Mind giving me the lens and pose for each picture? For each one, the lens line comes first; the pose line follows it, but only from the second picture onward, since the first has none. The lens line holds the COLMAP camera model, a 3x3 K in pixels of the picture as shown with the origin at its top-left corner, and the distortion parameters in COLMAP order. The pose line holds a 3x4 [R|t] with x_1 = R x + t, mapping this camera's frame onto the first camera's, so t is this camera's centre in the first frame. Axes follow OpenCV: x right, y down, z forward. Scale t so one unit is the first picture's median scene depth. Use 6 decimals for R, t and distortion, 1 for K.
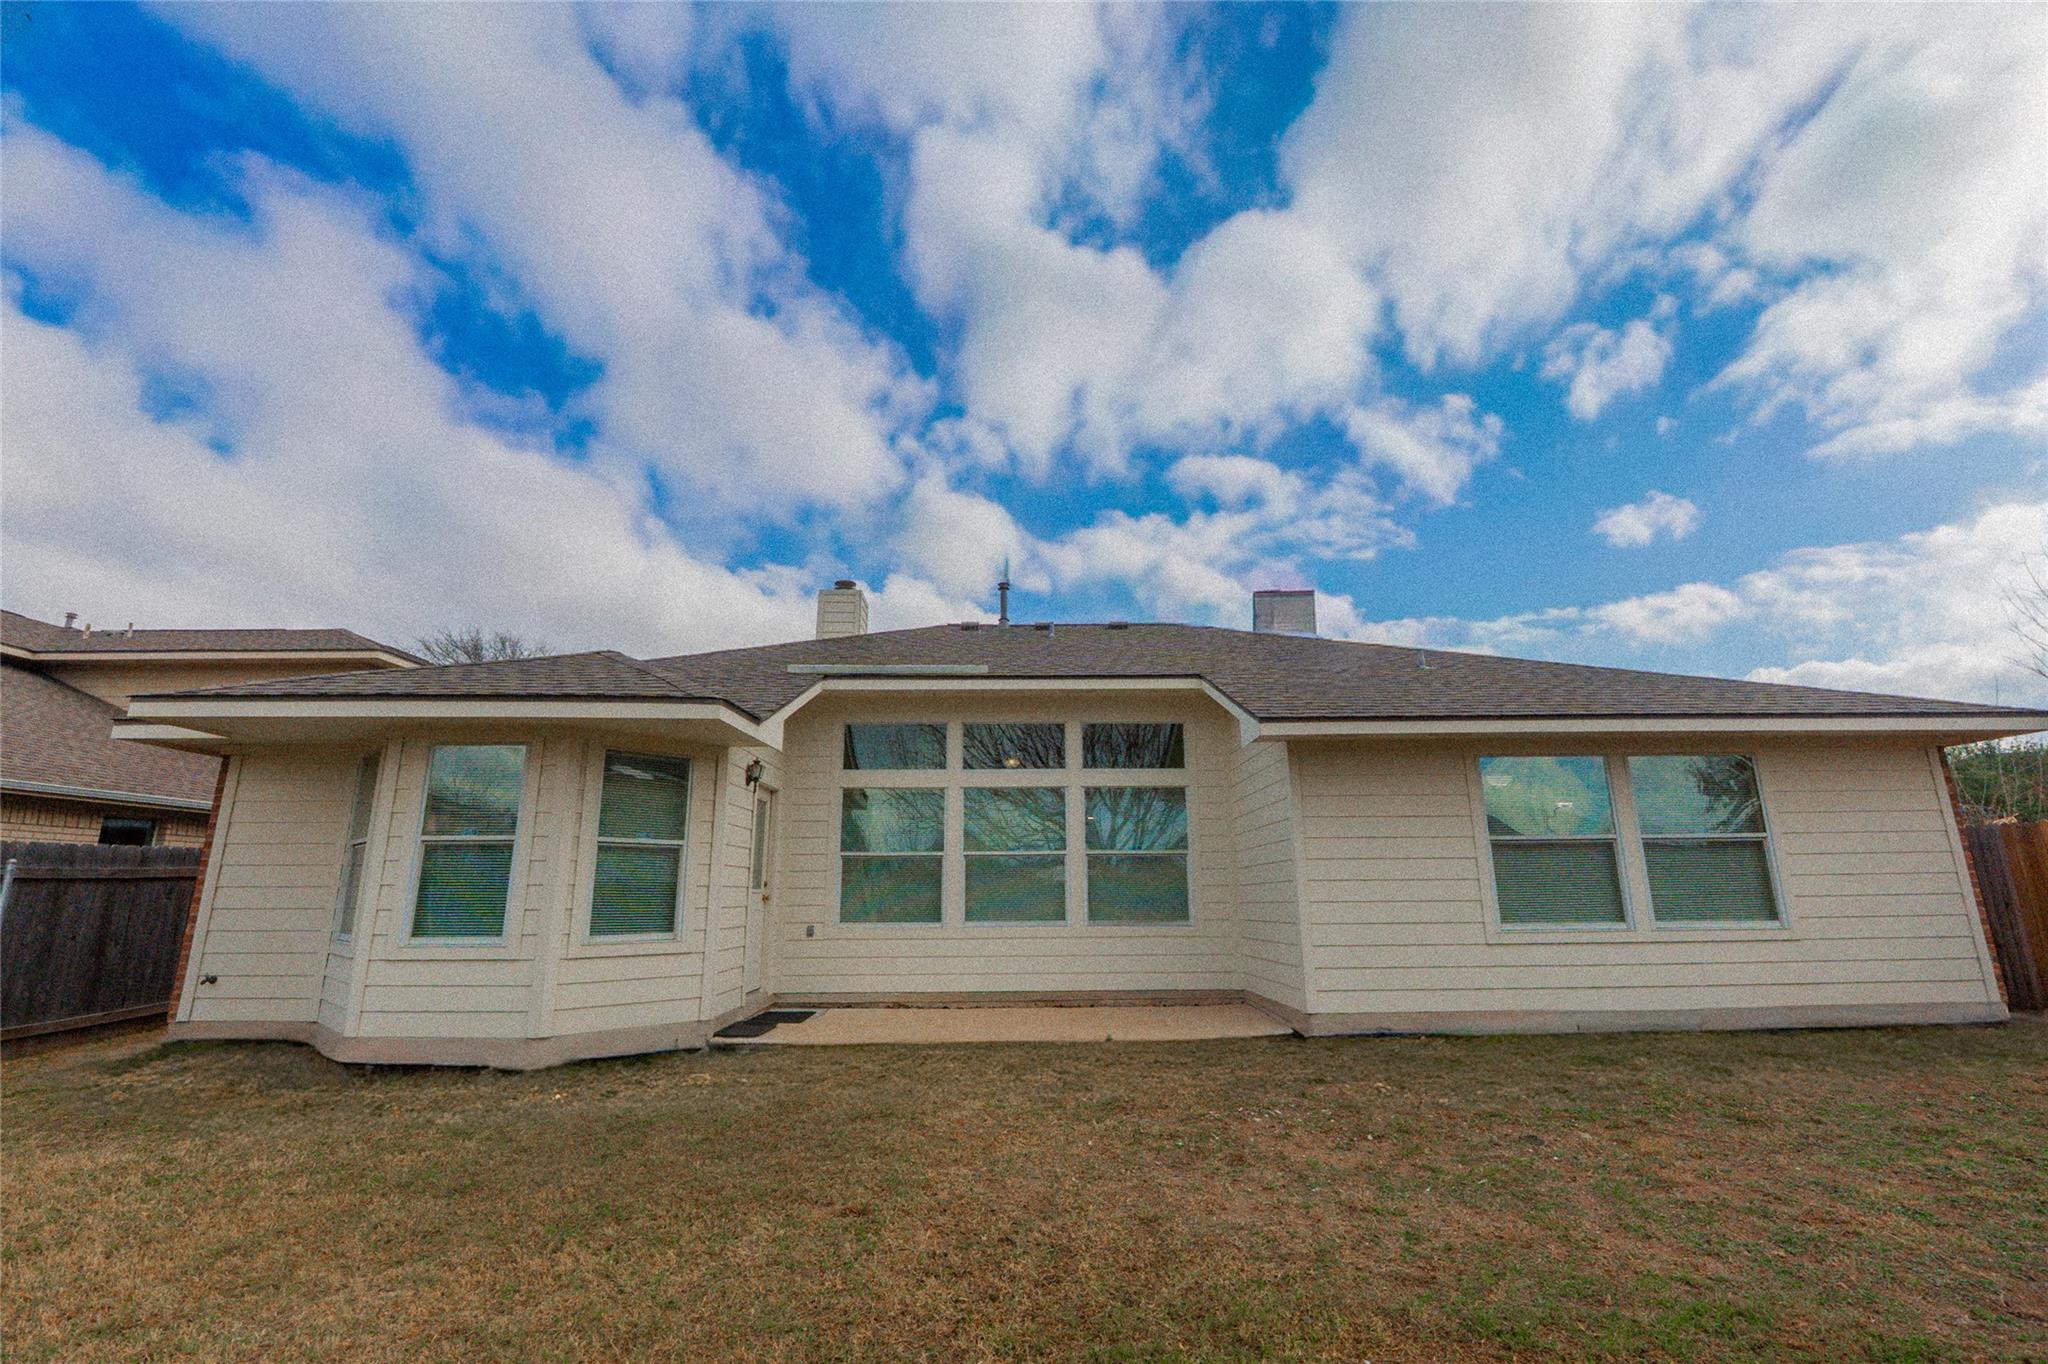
lens RADIAL K [[861.9, 0, 1024.0], [0, 861.9, 682.0], [0, 0, 1]] dist [-0.002502, -0.000553]
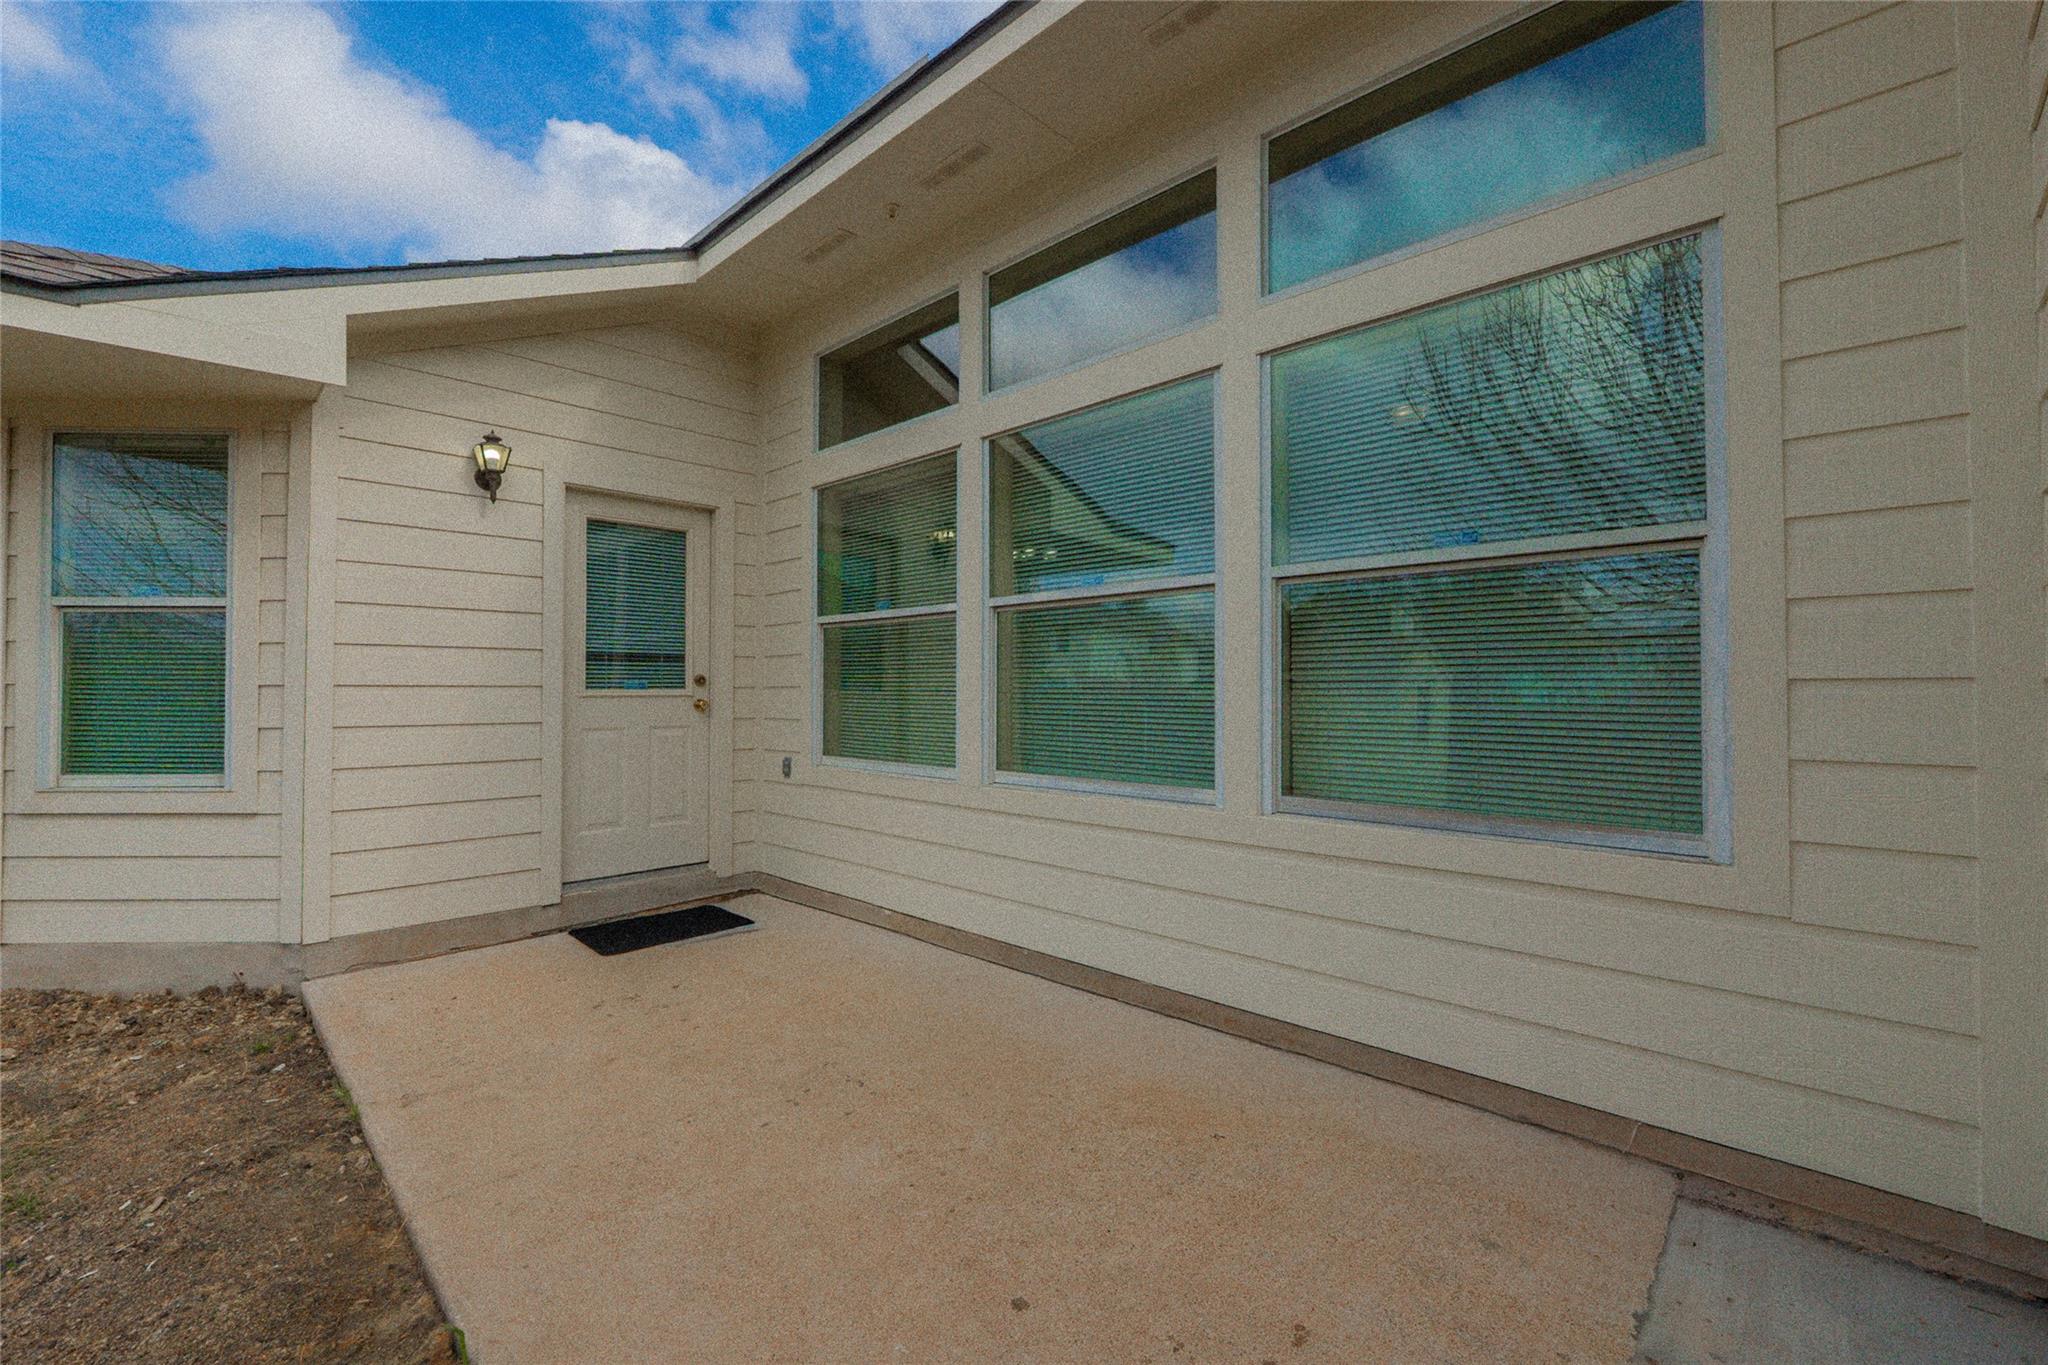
lens RADIAL K [[885.5, 0, 1024.0], [0, 885.5, 682.5], [0, 0, 1]] dist [0.014405, -0.000074]
pose [[0.705381, -0.001569, -0.708827, 0.237029], [0.165406, 0.972755, 0.162449, 0.177974], [0.689260, -0.231832, 0.686422, 0.753110]]
